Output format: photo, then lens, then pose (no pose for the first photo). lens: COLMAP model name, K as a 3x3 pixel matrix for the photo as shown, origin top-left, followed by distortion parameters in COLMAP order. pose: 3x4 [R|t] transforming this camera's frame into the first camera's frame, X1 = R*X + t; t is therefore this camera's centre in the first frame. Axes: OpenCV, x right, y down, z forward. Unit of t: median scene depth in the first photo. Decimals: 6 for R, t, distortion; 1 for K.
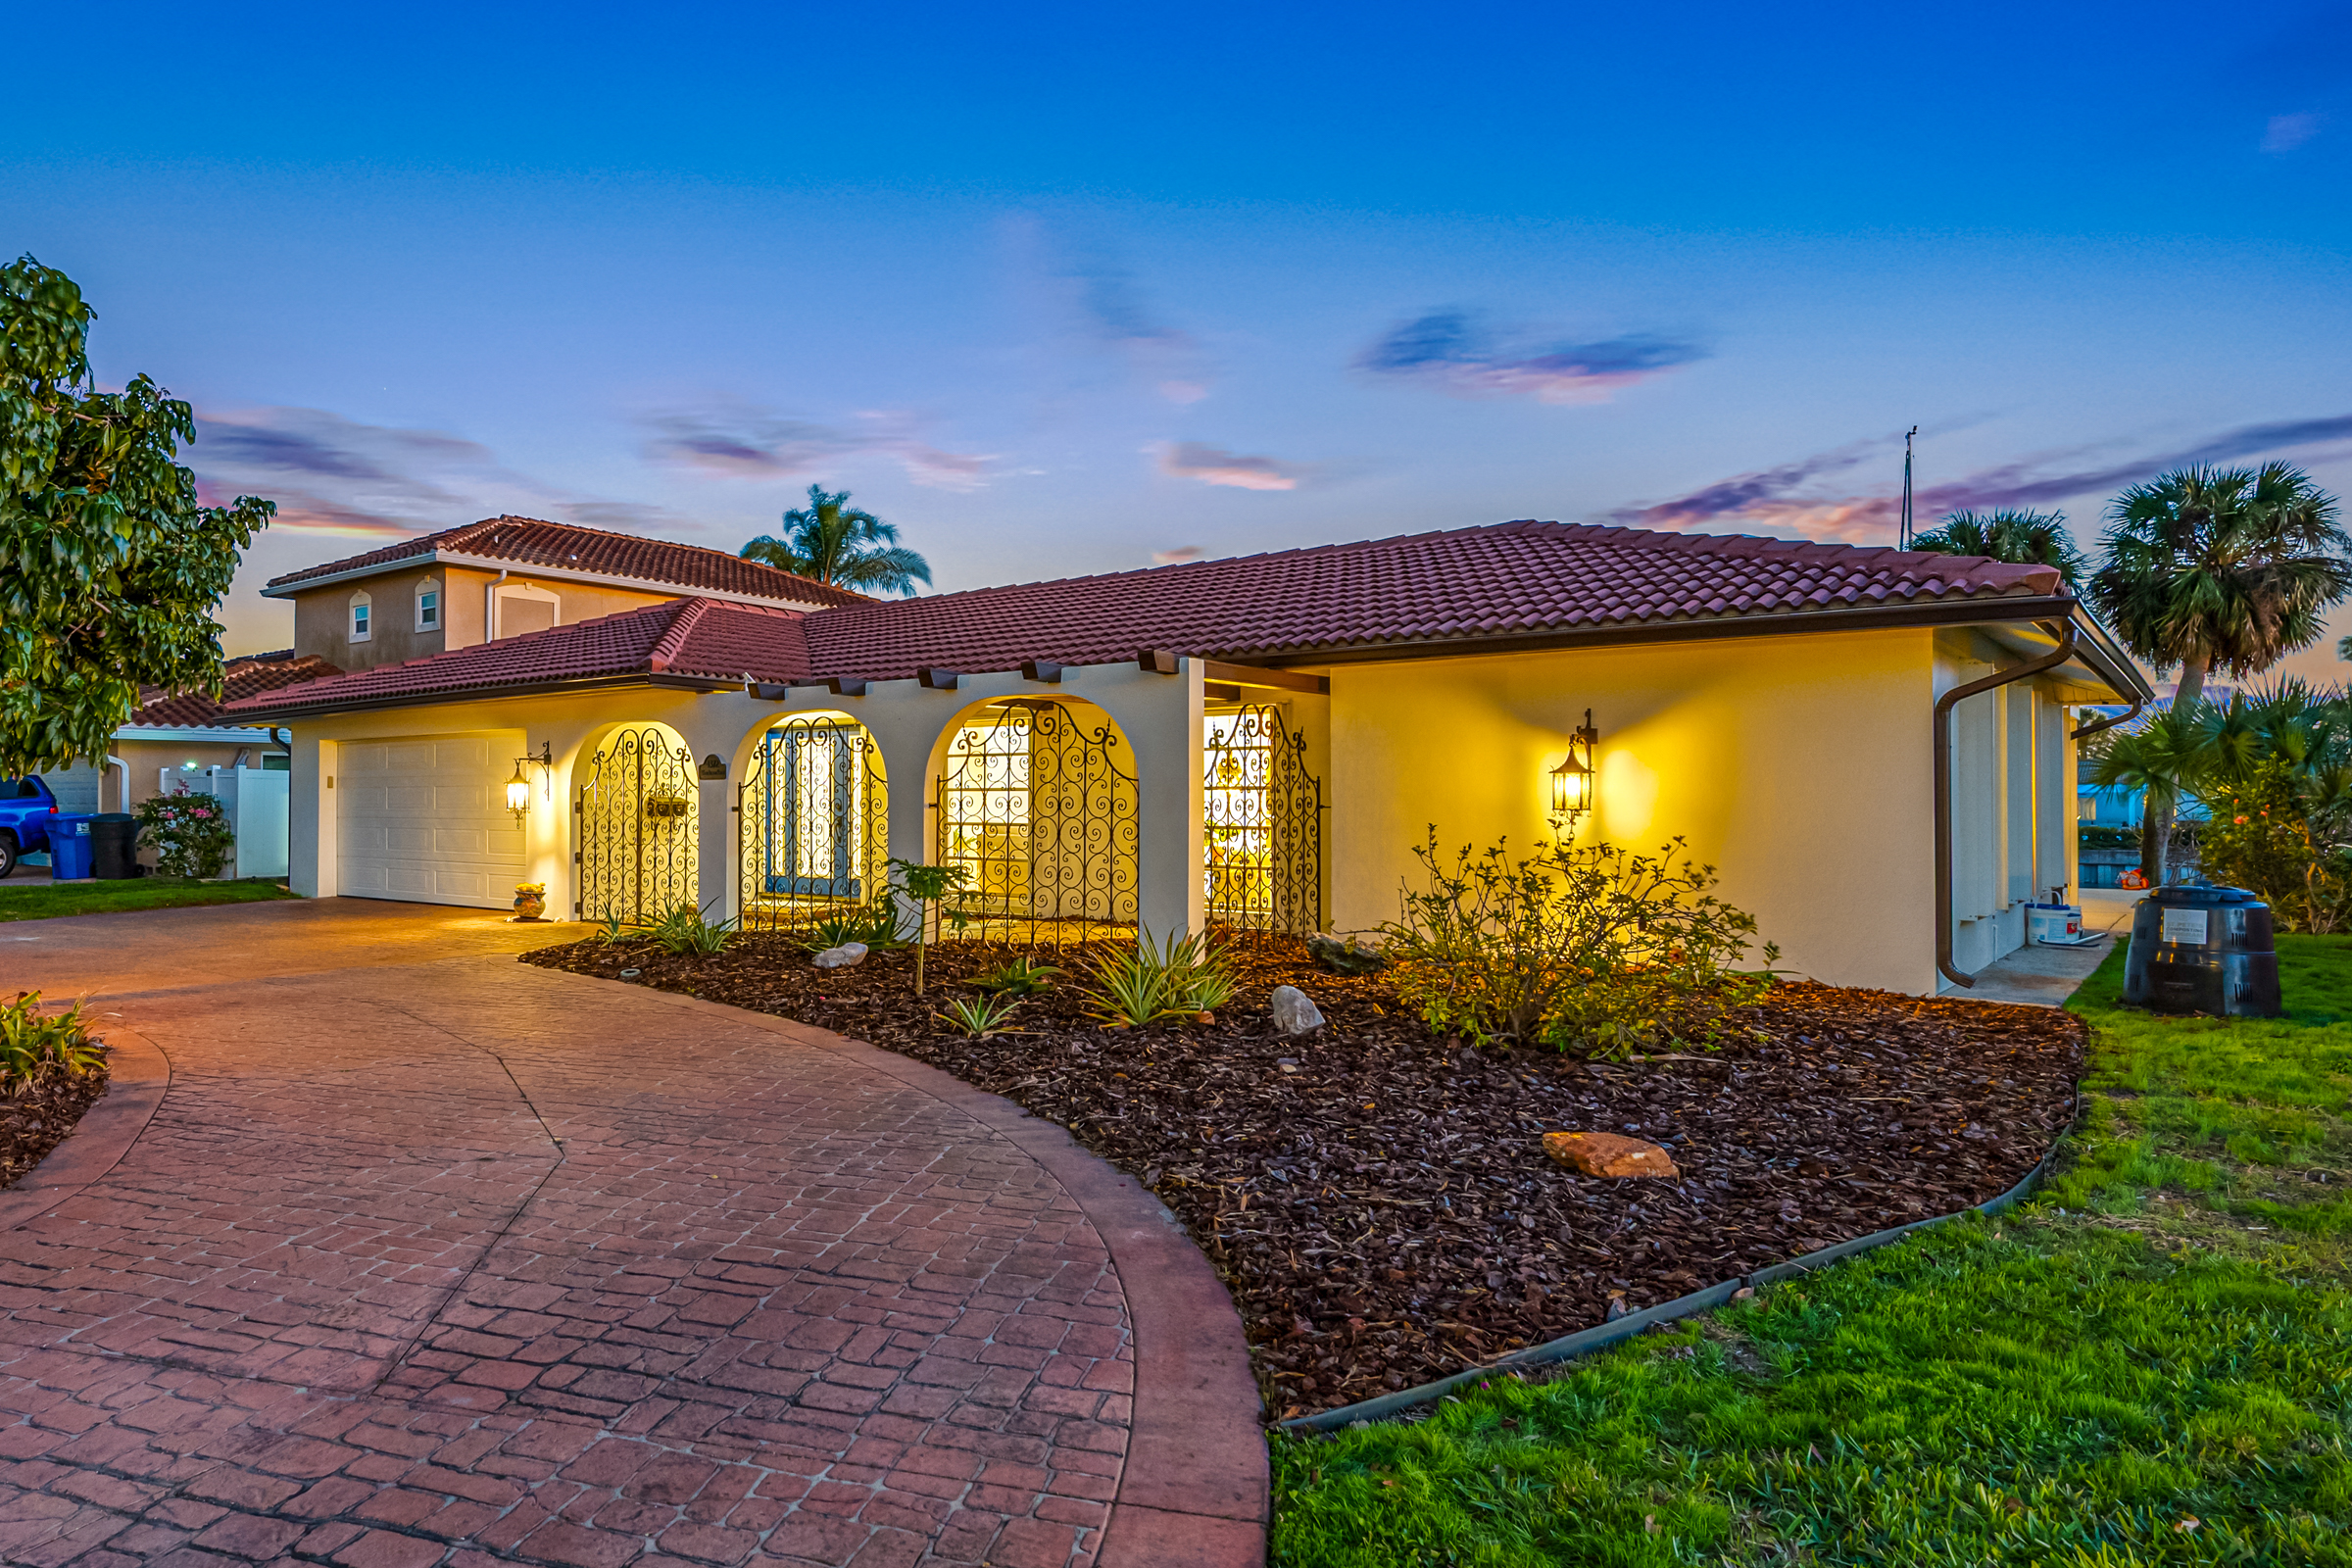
lens RADIAL K [[884.5, 0, 1160.4], [0, 884.5, 768.5], [0, 0, 1]] dist [-0.002975, -0.000291]
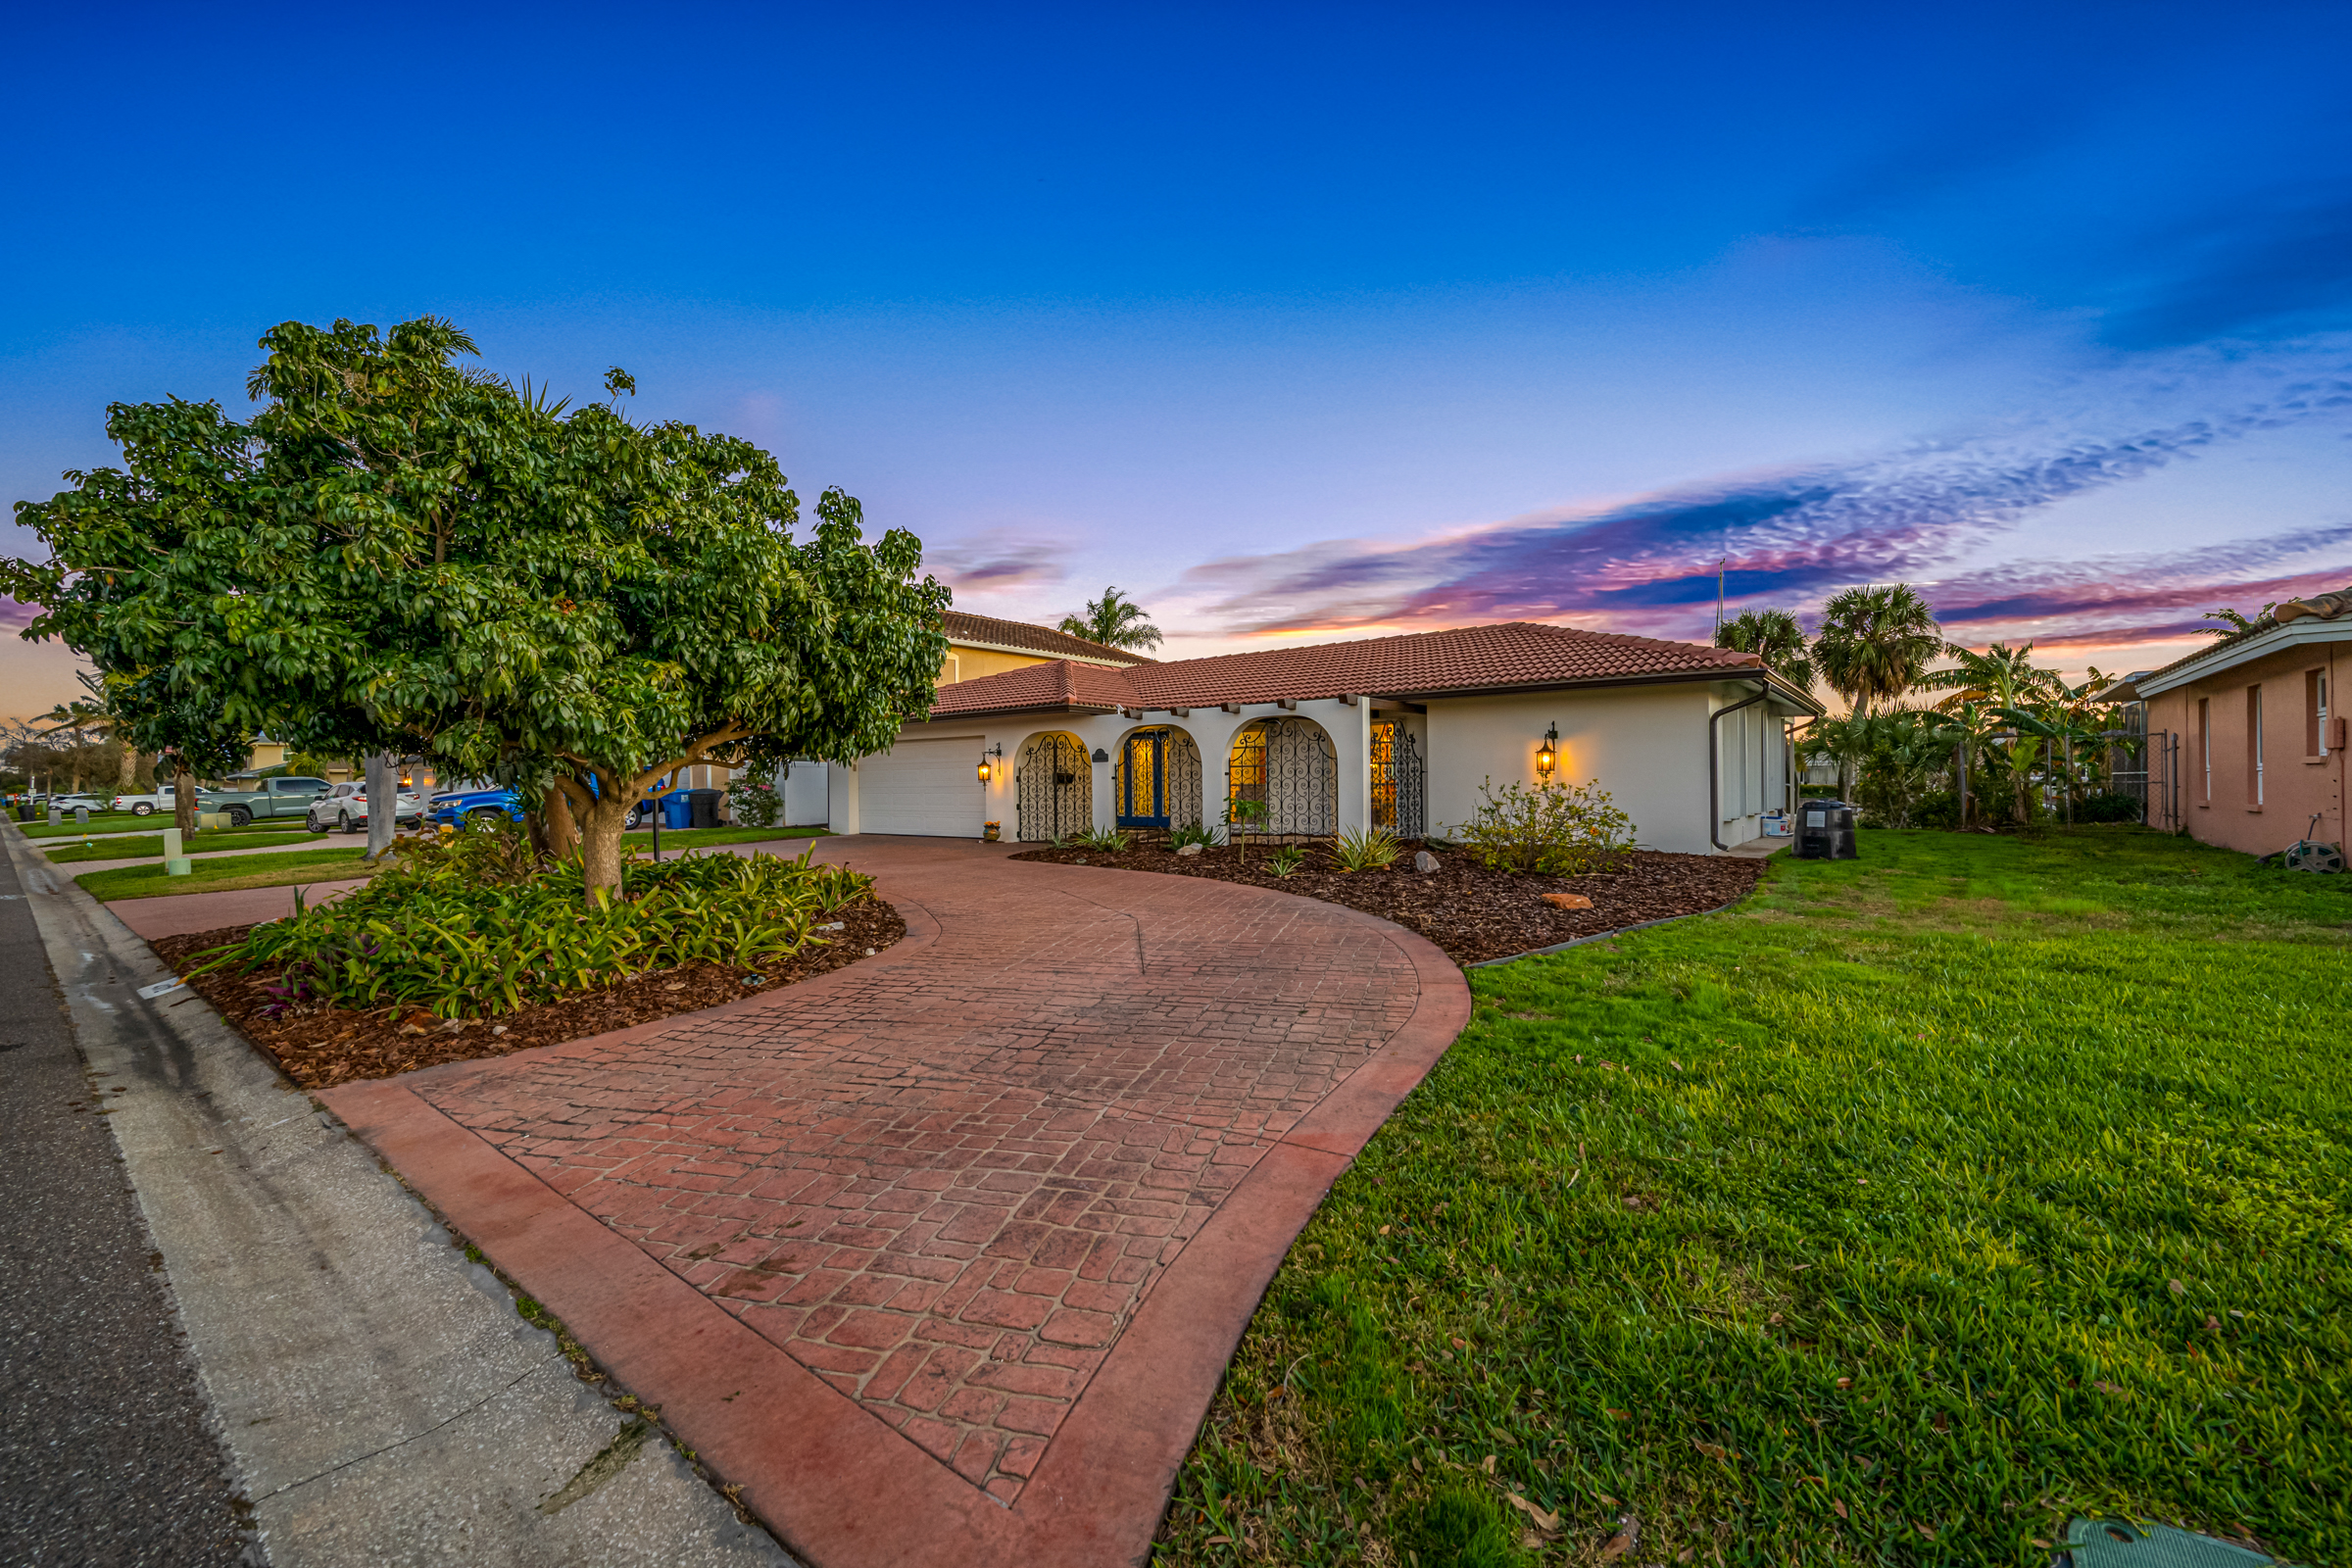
lens RADIAL K [[934.8, 0, 1184.5], [0, 934.8, 787.3], [0, 0, 1]] dist [0.000779, 0.000139]
pose [[0.994808, -0.014135, 0.100788, -0.518567], [0.012715, 0.999811, 0.014715, 0.037734], [-0.100977, -0.013357, 0.994799, -0.946311]]
